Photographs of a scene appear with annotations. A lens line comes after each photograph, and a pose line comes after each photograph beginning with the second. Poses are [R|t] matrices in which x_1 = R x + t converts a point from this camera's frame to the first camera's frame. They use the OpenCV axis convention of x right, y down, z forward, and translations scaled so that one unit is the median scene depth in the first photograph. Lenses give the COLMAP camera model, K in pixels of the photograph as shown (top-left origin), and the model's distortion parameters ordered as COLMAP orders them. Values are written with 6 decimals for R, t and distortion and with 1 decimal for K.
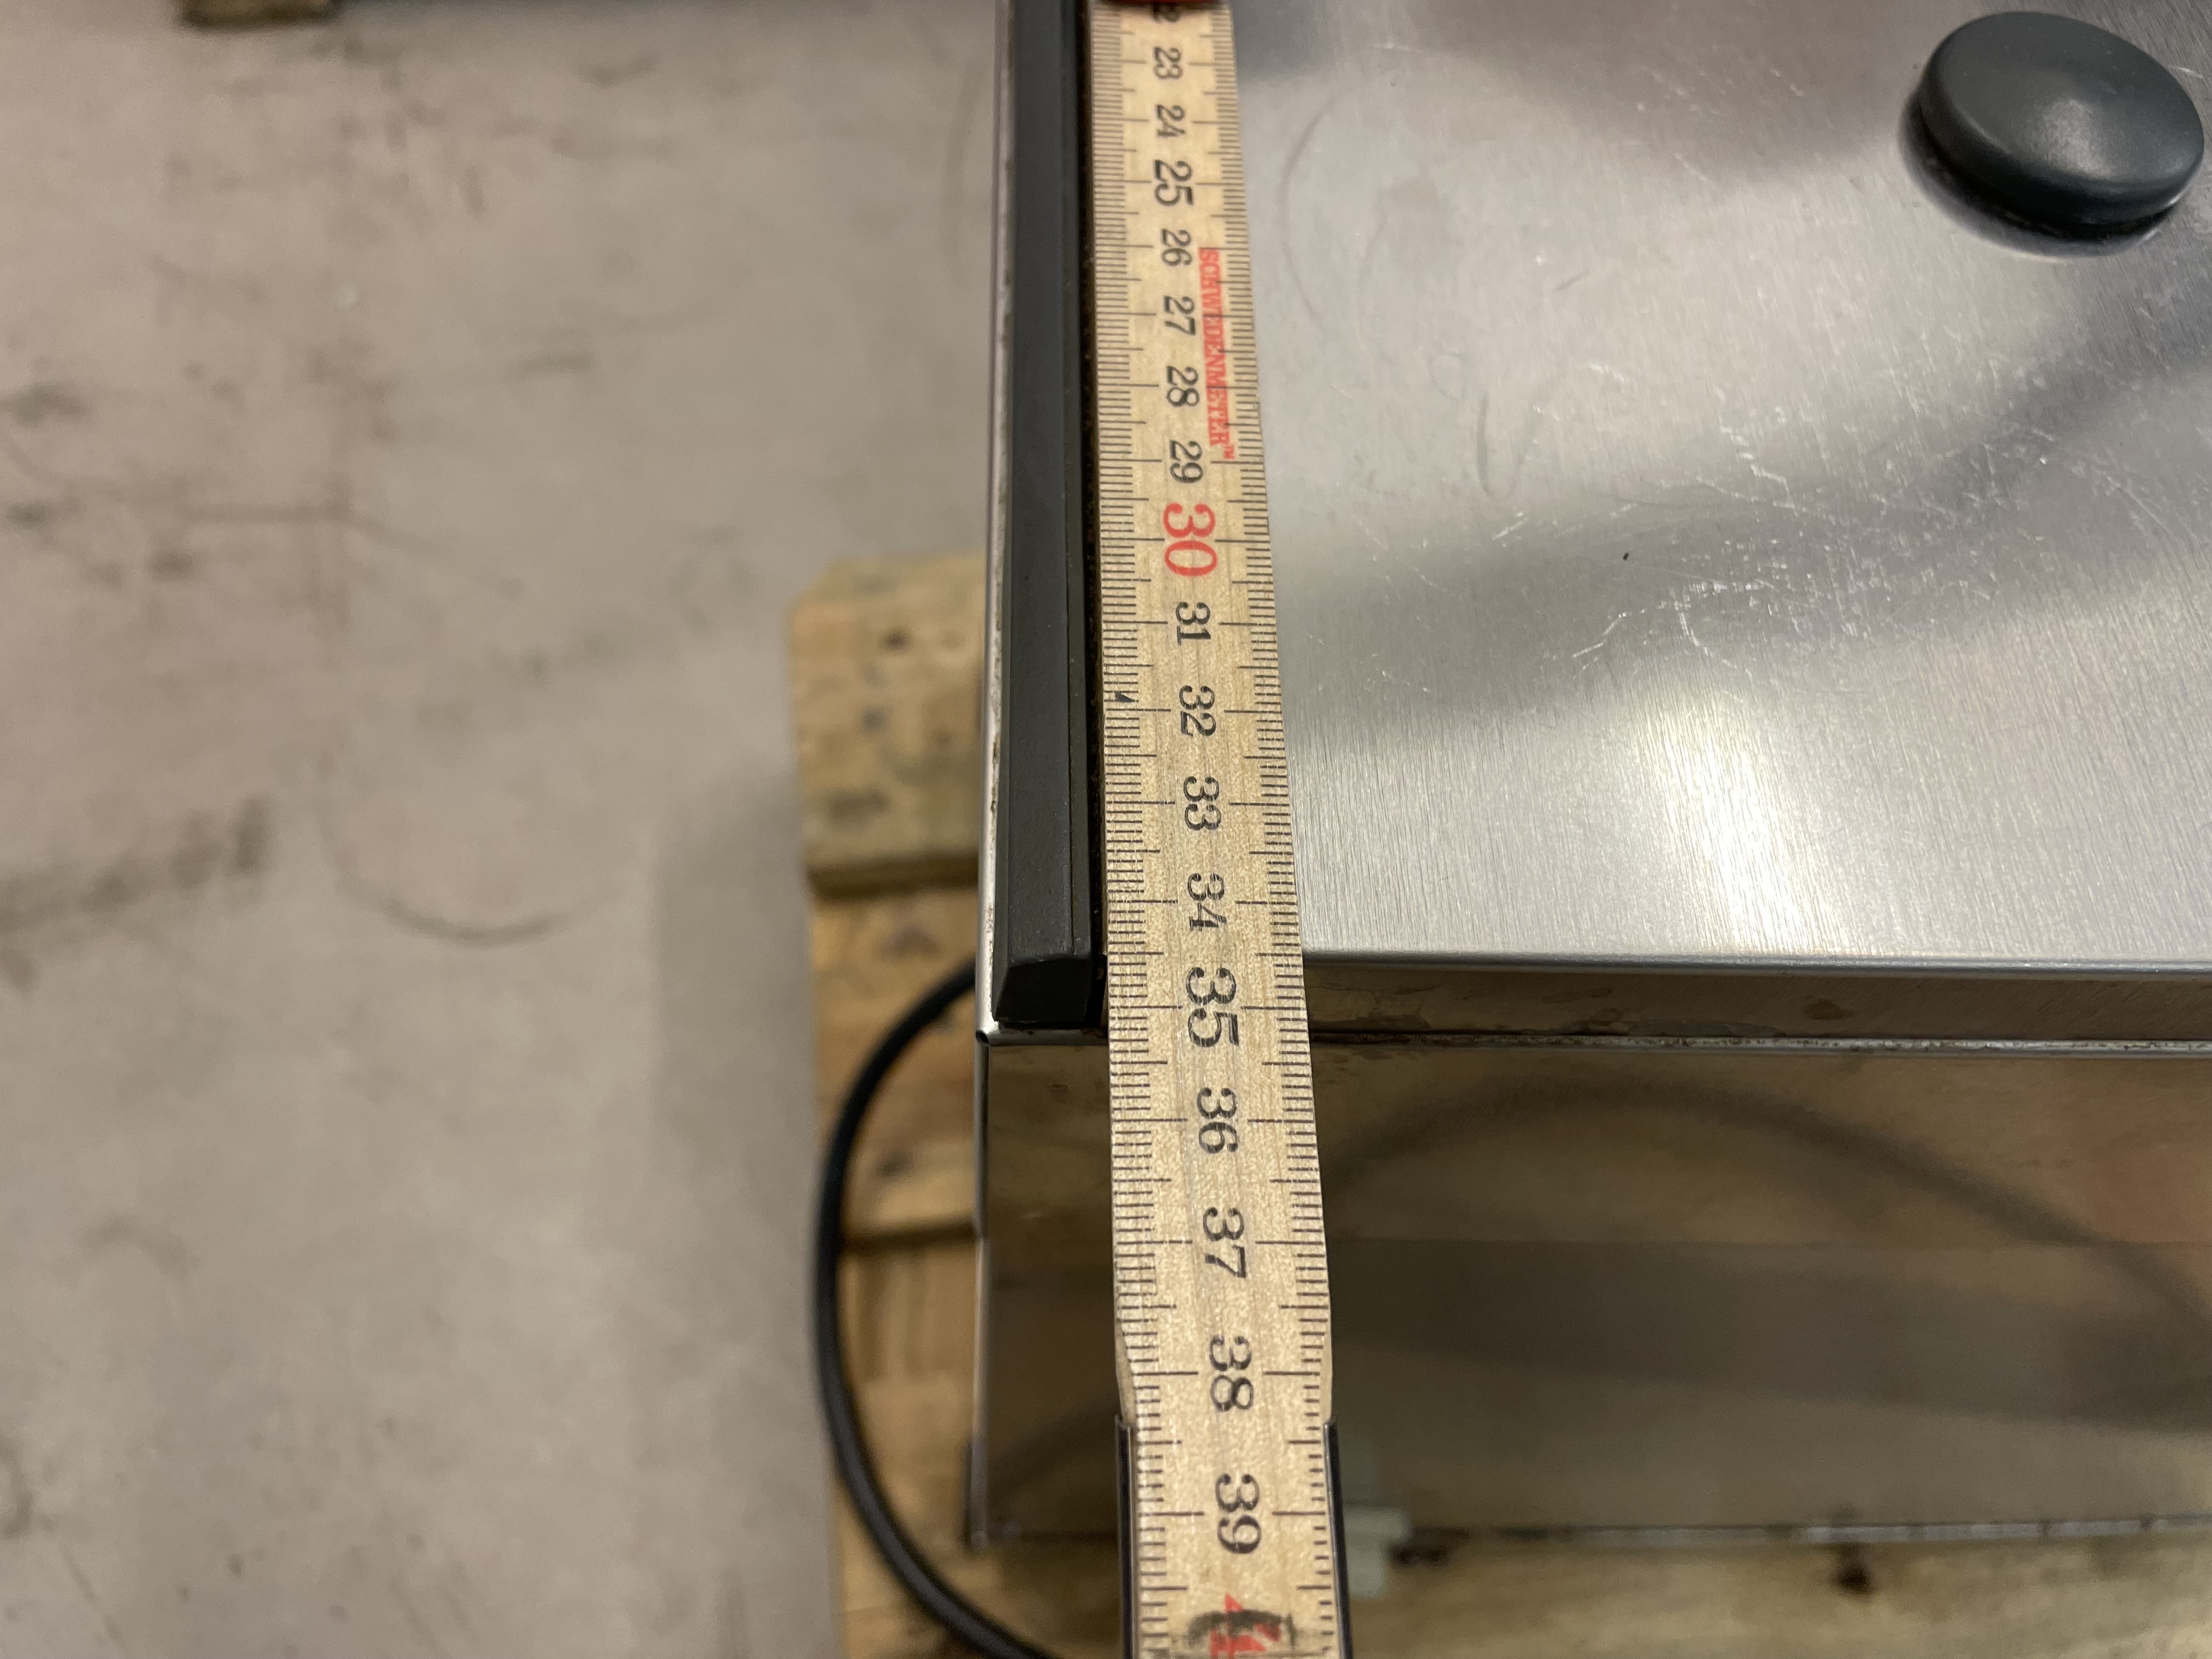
lens RADIAL K [[1698.9, 0, 1079.9], [0, 1698.9, 814.8], [0, 0, 1]] dist [0.077798, -0.135416]
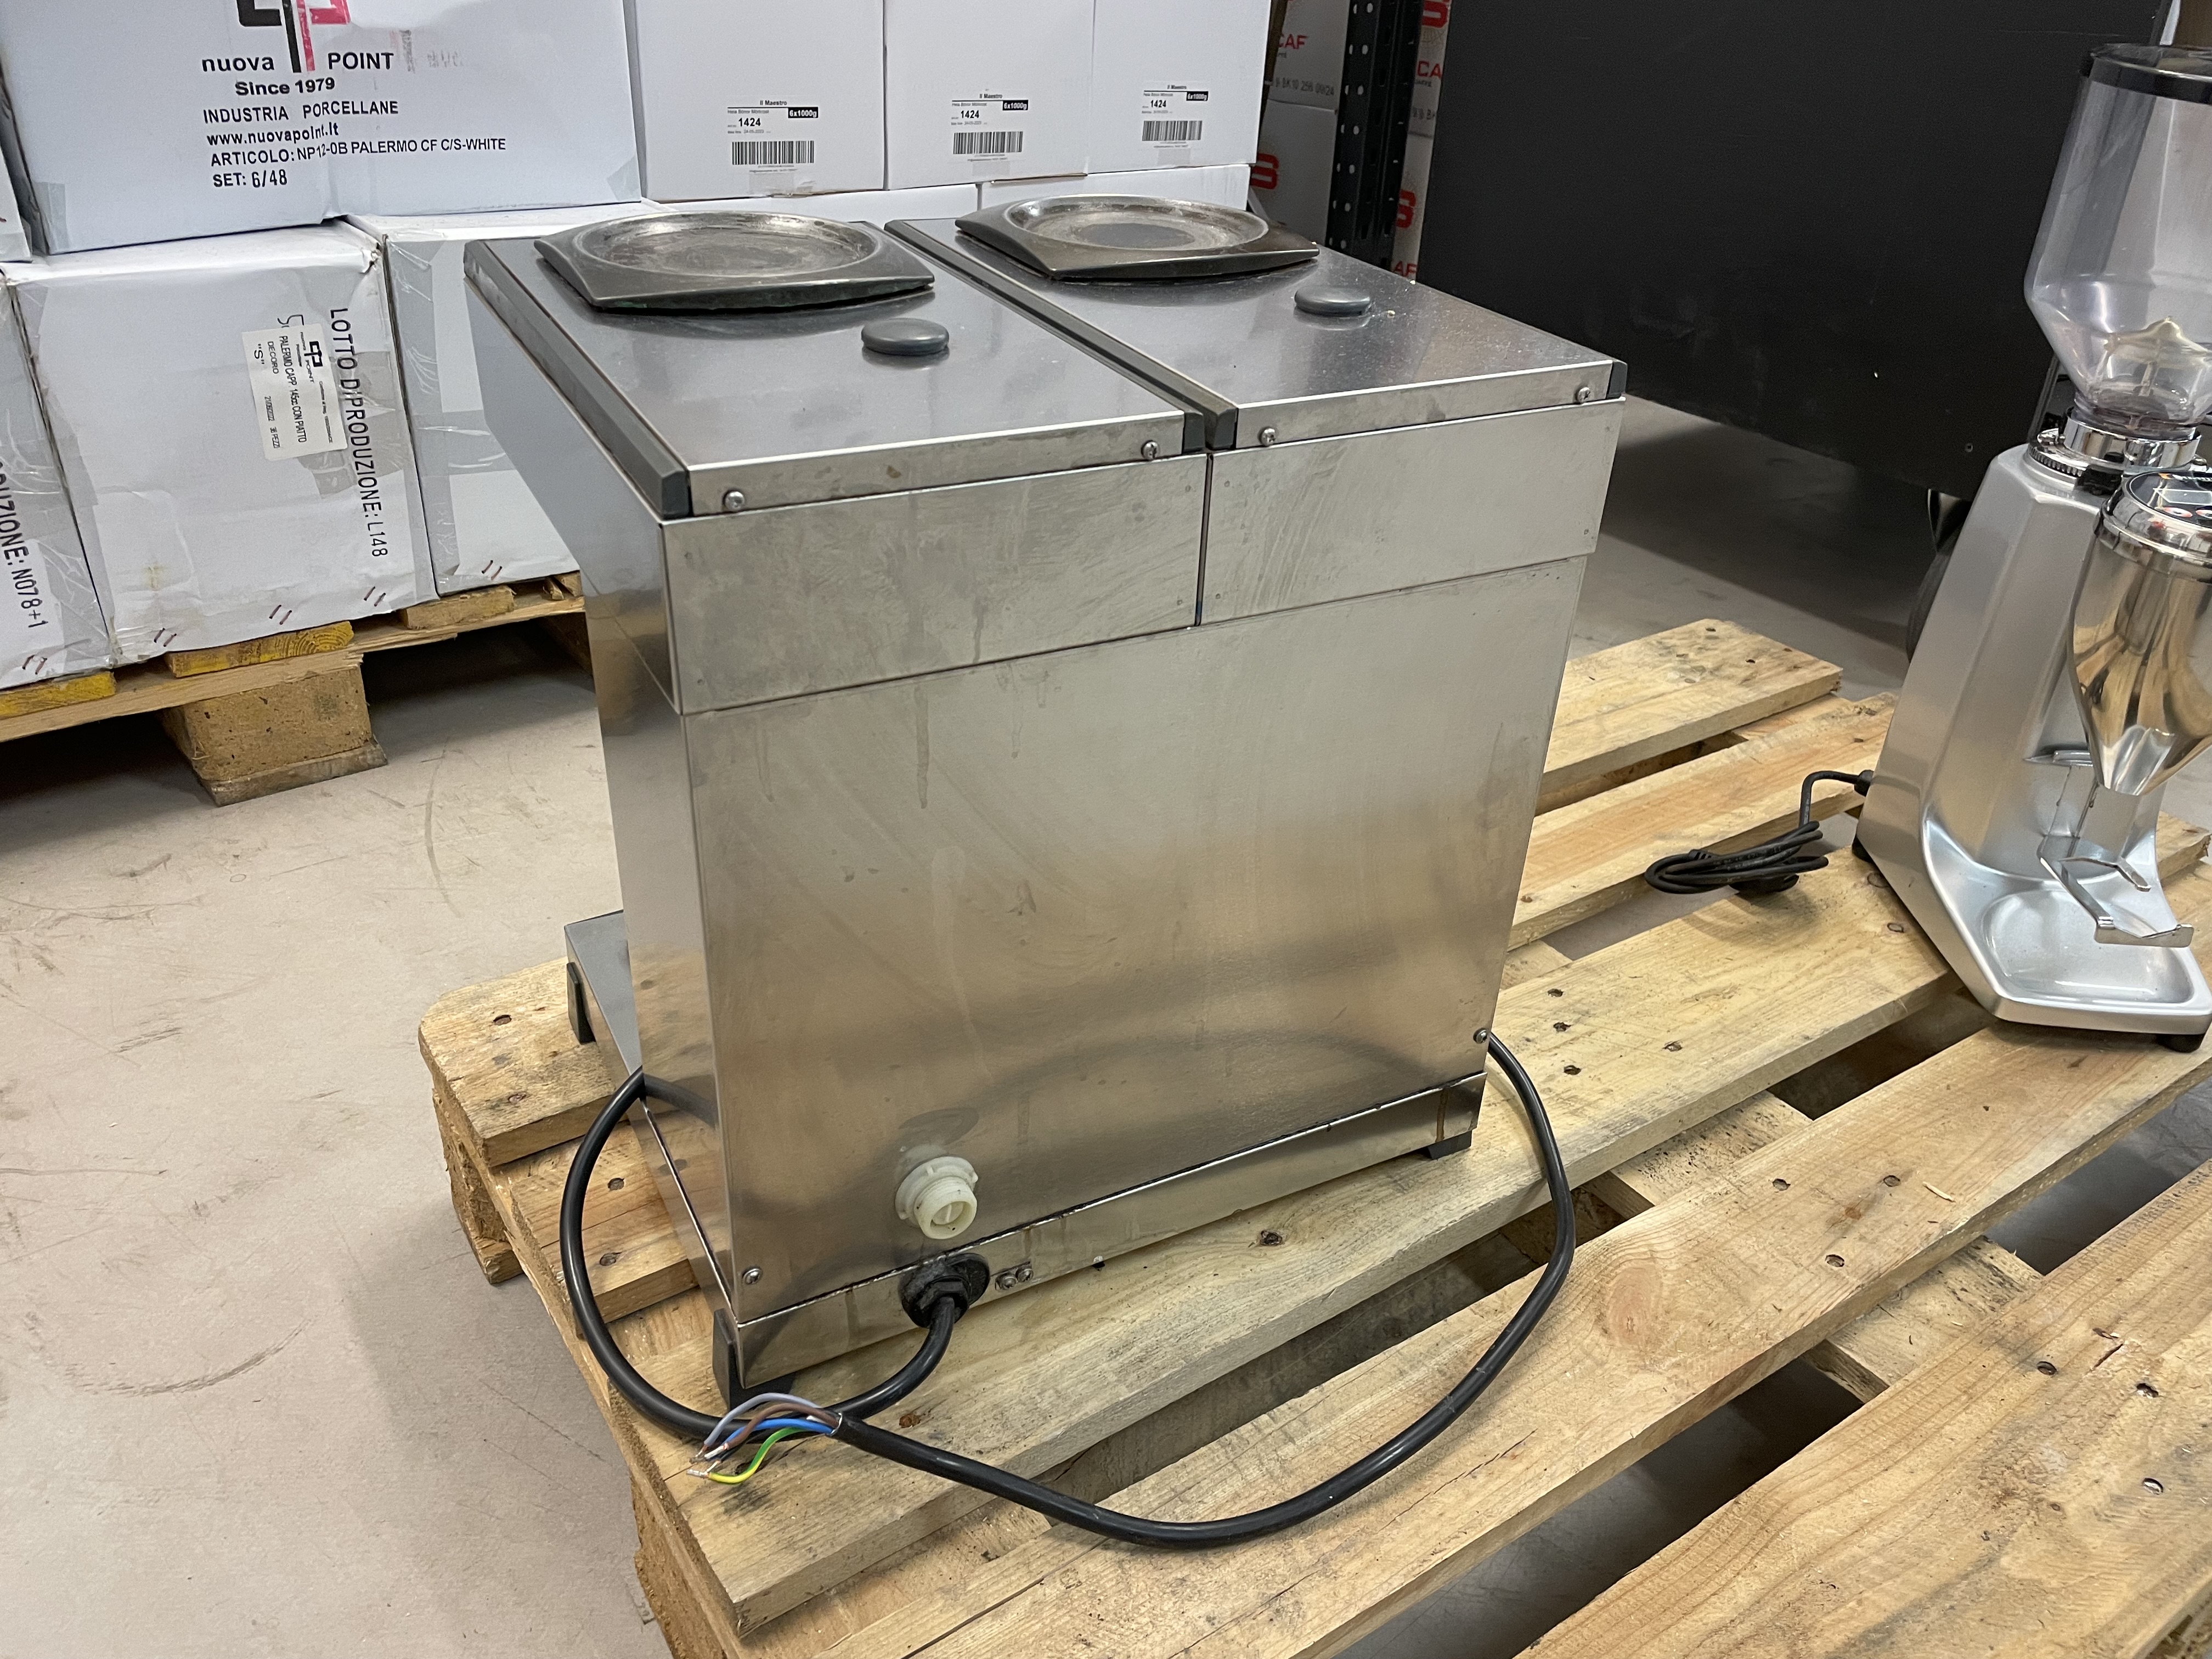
lens RADIAL K [[1698.9, 0, 1079.9], [0, 1698.9, 814.8], [0, 0, 1]] dist [0.077798, -0.135416]
pose [[0.896082, -0.246585, 0.369098, -0.161803], [0.394109, 0.824557, -0.405936, 0.533293], [-0.204245, 0.509216, 0.836052, -0.395177]]
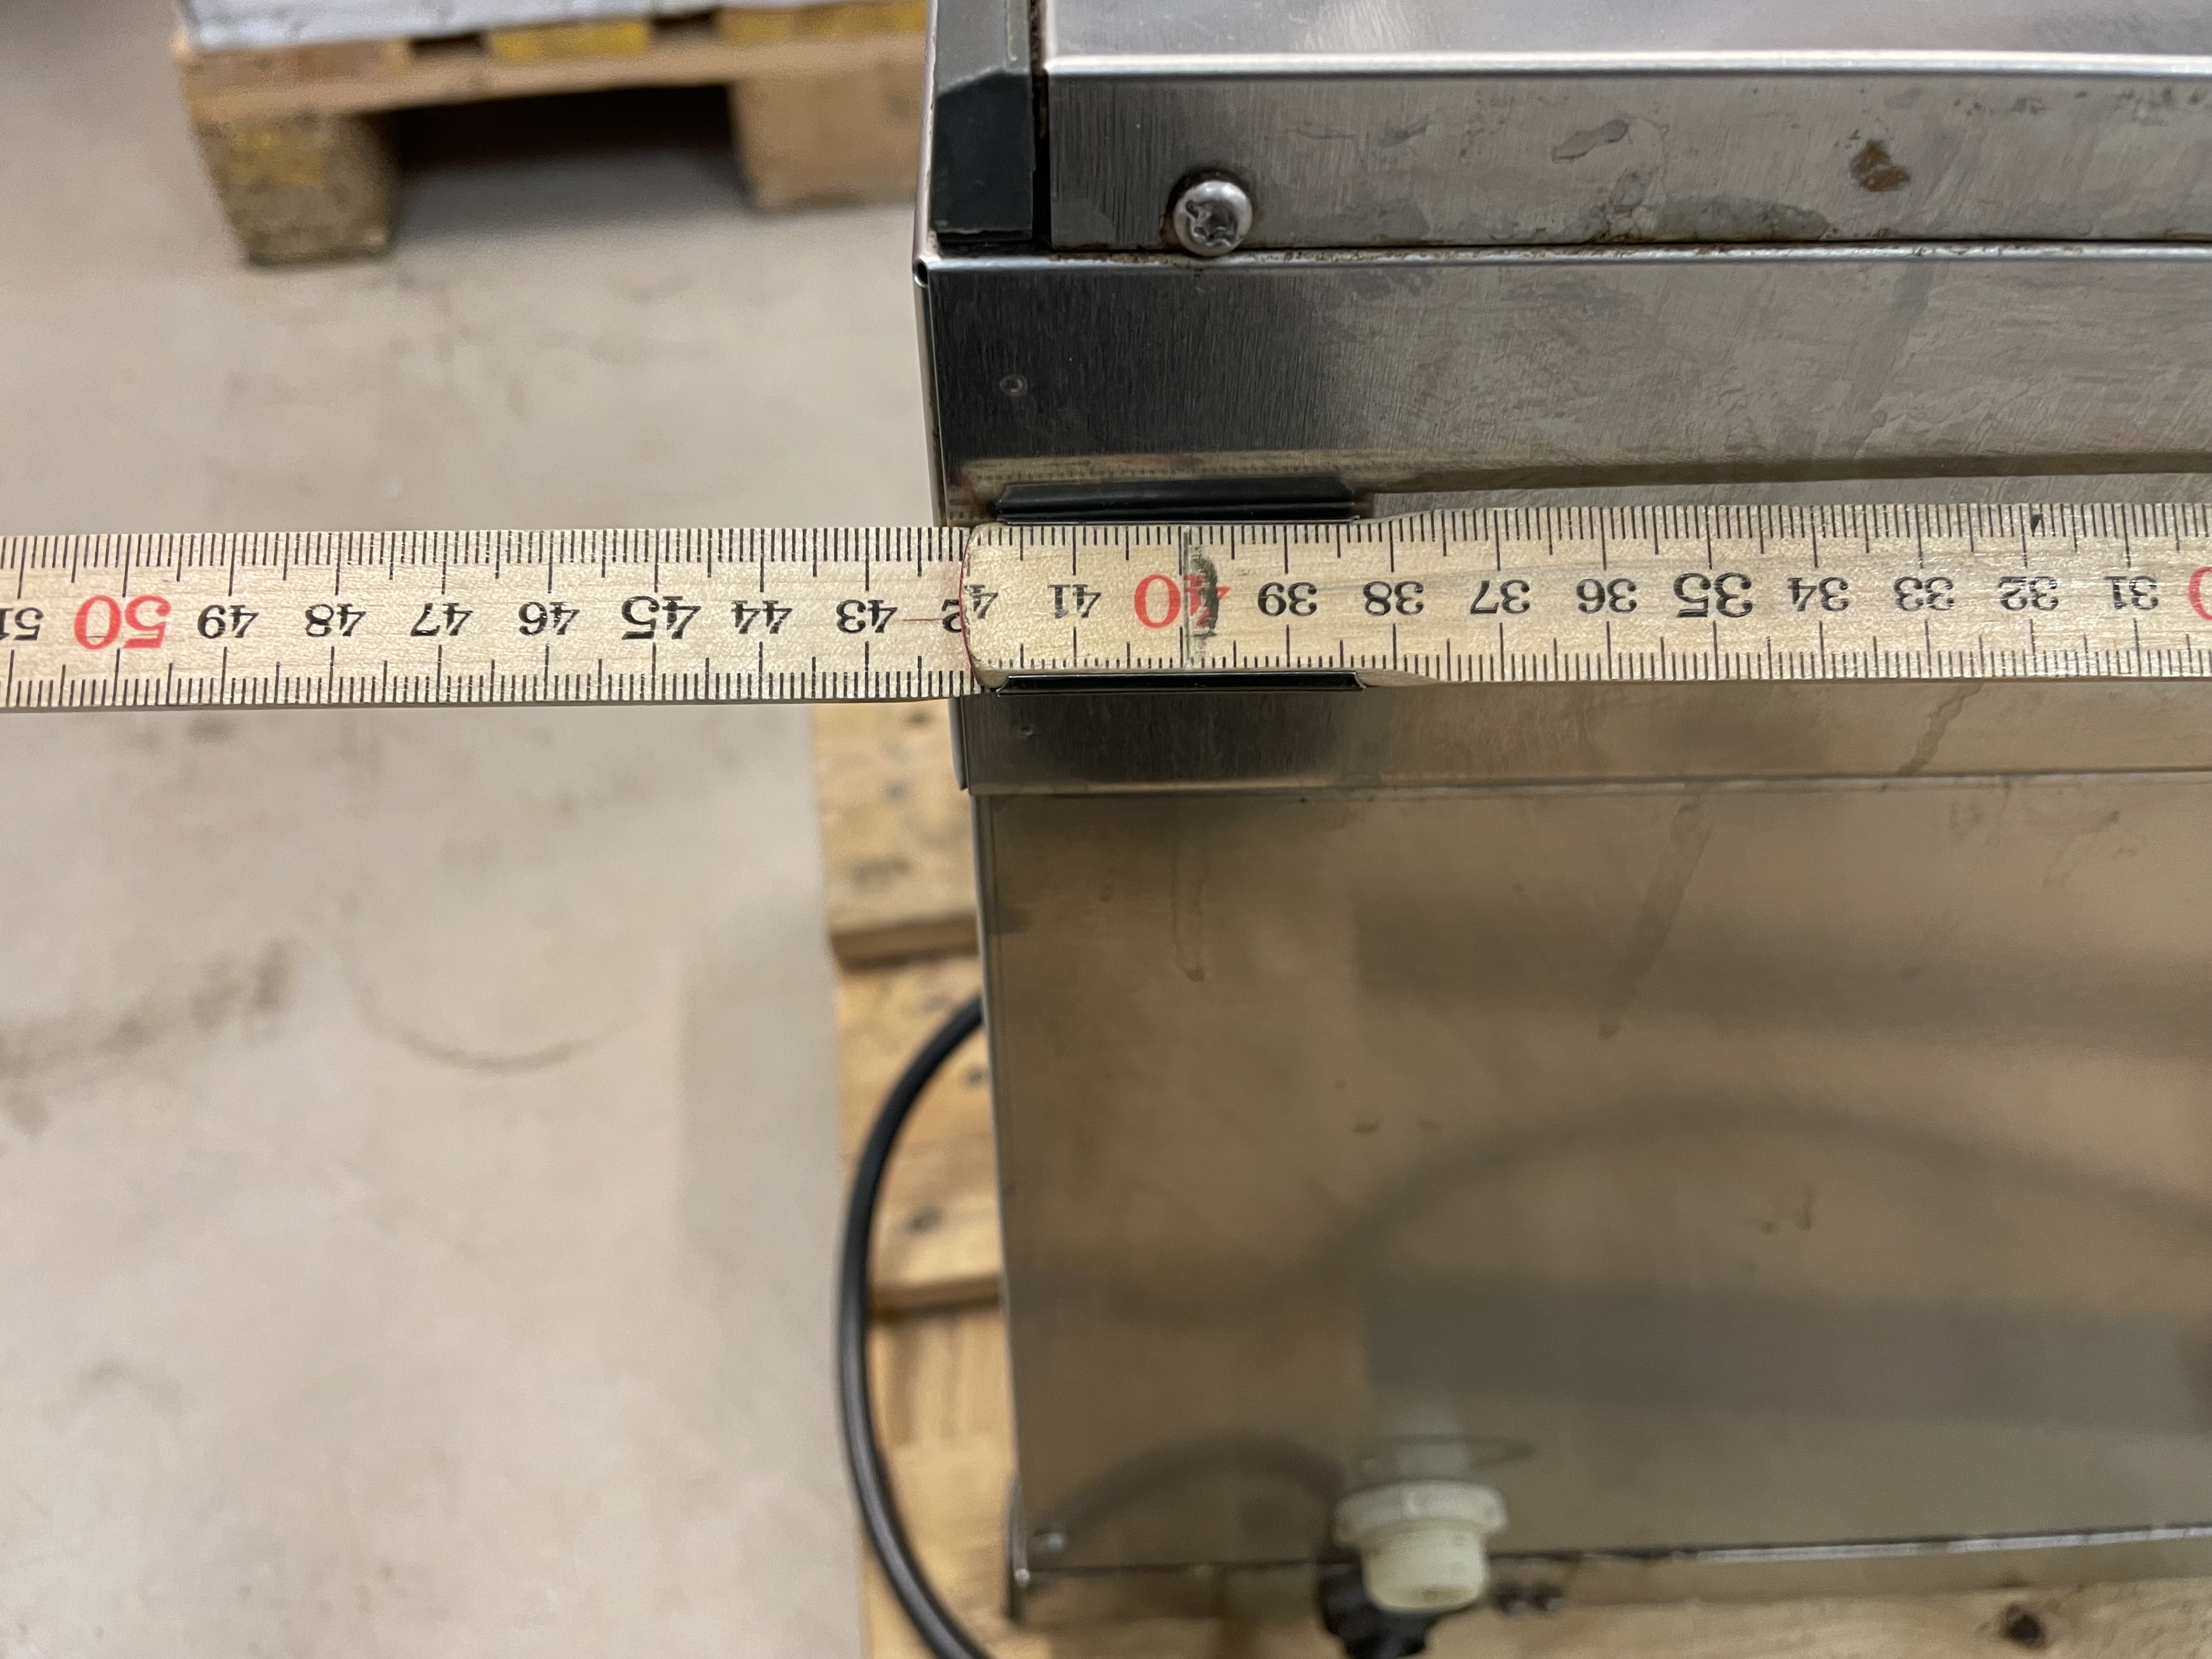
lens RADIAL K [[1698.9, 0, 1079.9], [0, 1698.9, 814.8], [0, 0, 1]] dist [0.077798, -0.135416]
pose [[0.998356, -0.049808, -0.028354, 0.010995], [0.044062, 0.983396, -0.176041, 0.130116], [0.036651, 0.174502, 0.983974, 0.041184]]
